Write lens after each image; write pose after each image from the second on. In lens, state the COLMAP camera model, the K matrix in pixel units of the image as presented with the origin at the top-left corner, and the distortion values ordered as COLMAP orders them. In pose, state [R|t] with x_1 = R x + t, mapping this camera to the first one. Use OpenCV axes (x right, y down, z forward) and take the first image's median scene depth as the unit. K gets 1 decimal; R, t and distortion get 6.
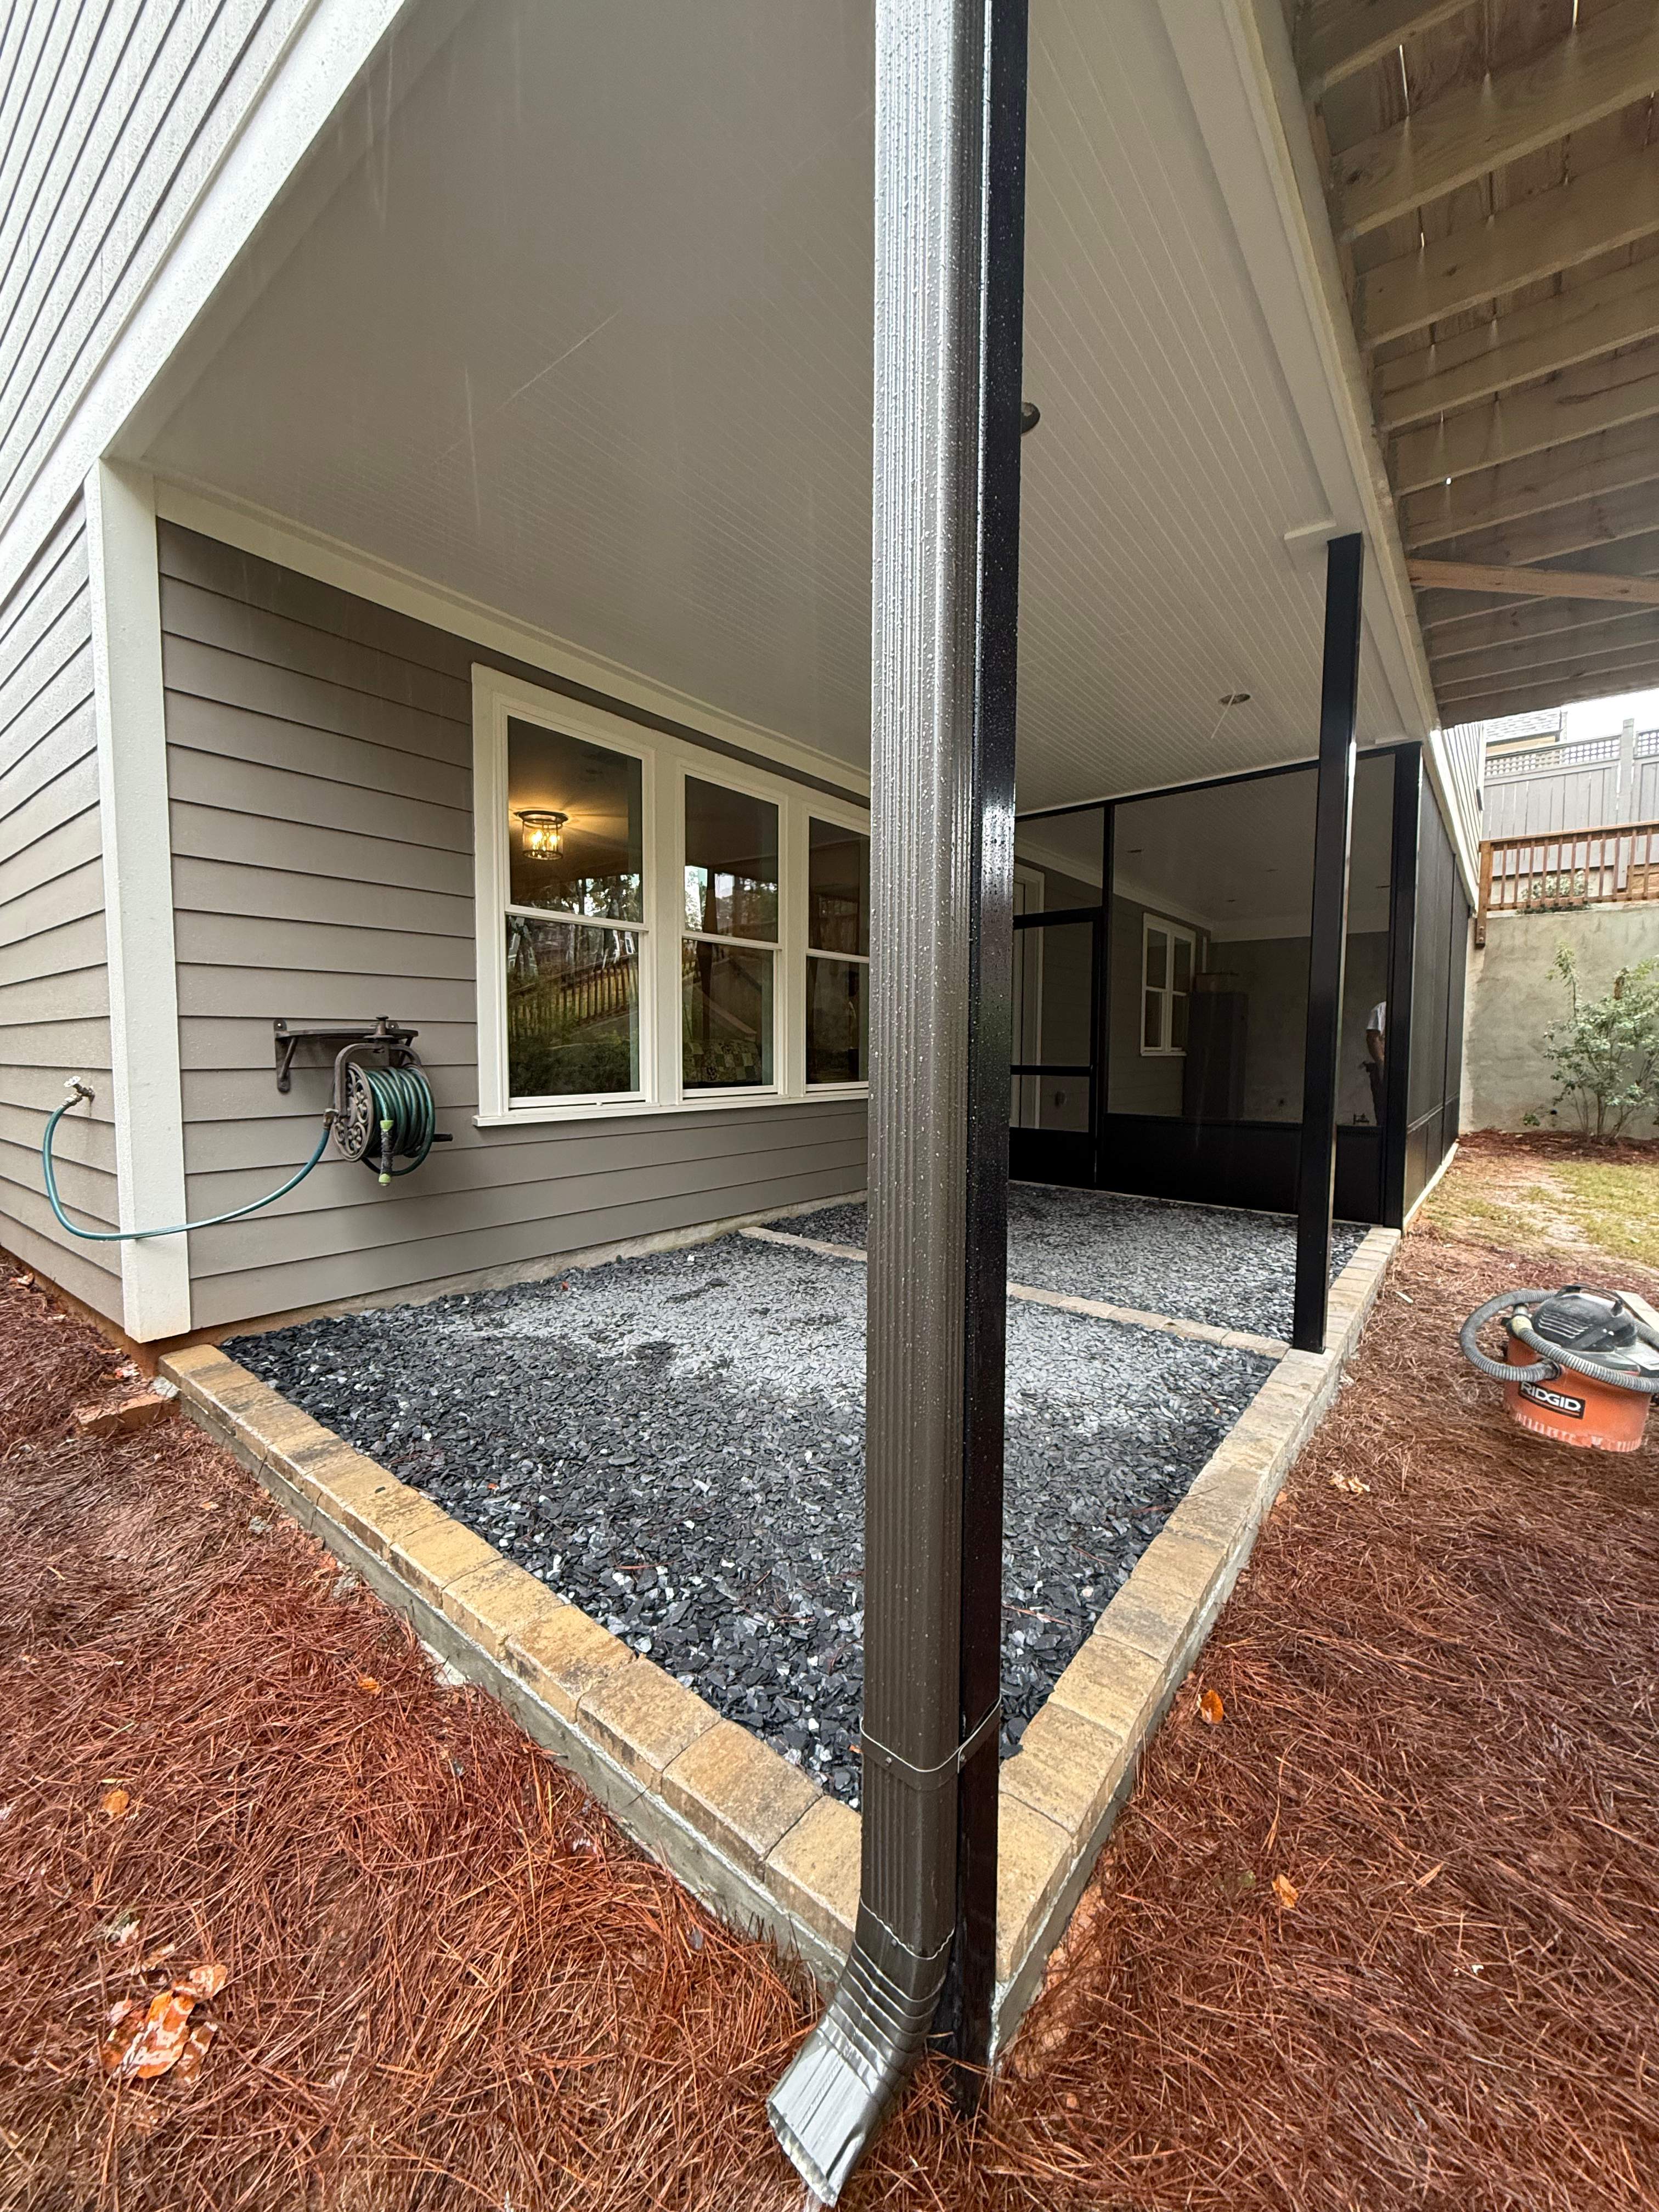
lens RADIAL K [[876.8, 0, 829.4], [0, 876.8, 1097.6], [0, 0, 1]] dist [0.001443, 0.000935]
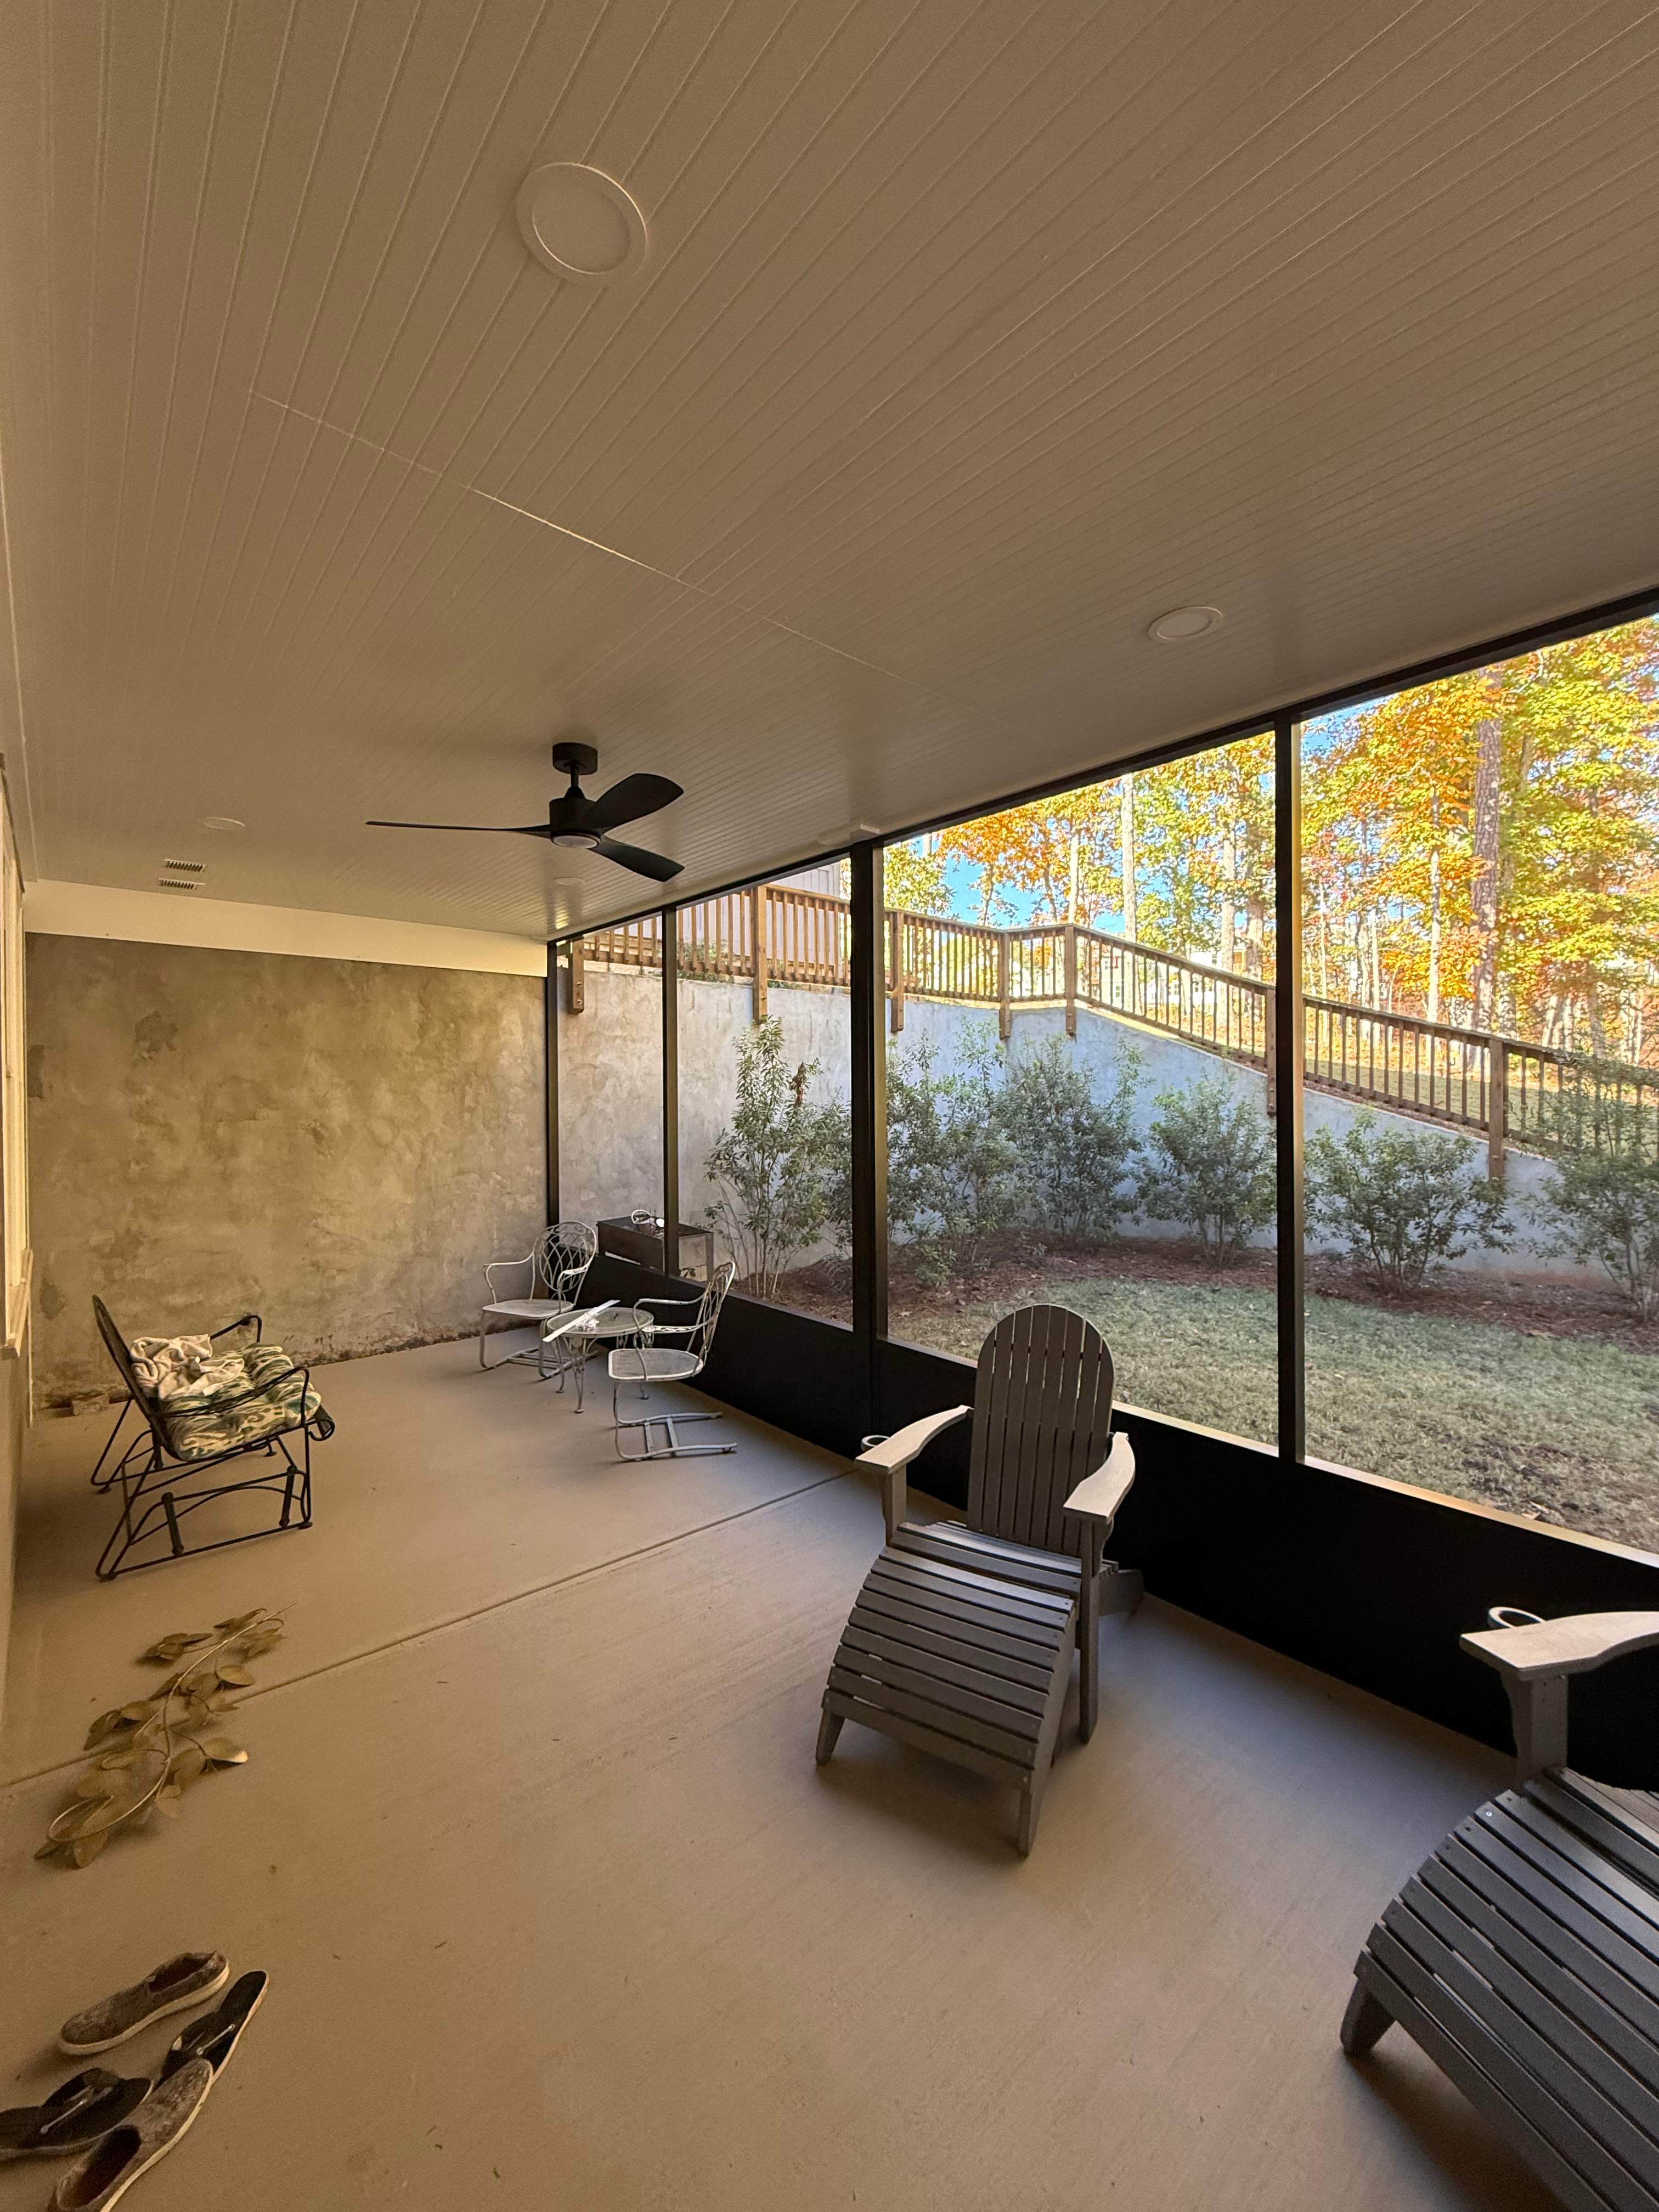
lens RADIAL K [[876.8, 0, 831.3], [0, 876.8, 1100.6], [0, 0, 1]] dist [0.001443, 0.000935]
pose [[0.180234, -0.014879, 0.983511, 0.358878], [0.062858, 0.998016, 0.003579, -0.230128], [-0.981613, 0.061177, 0.180812, 1.627173]]
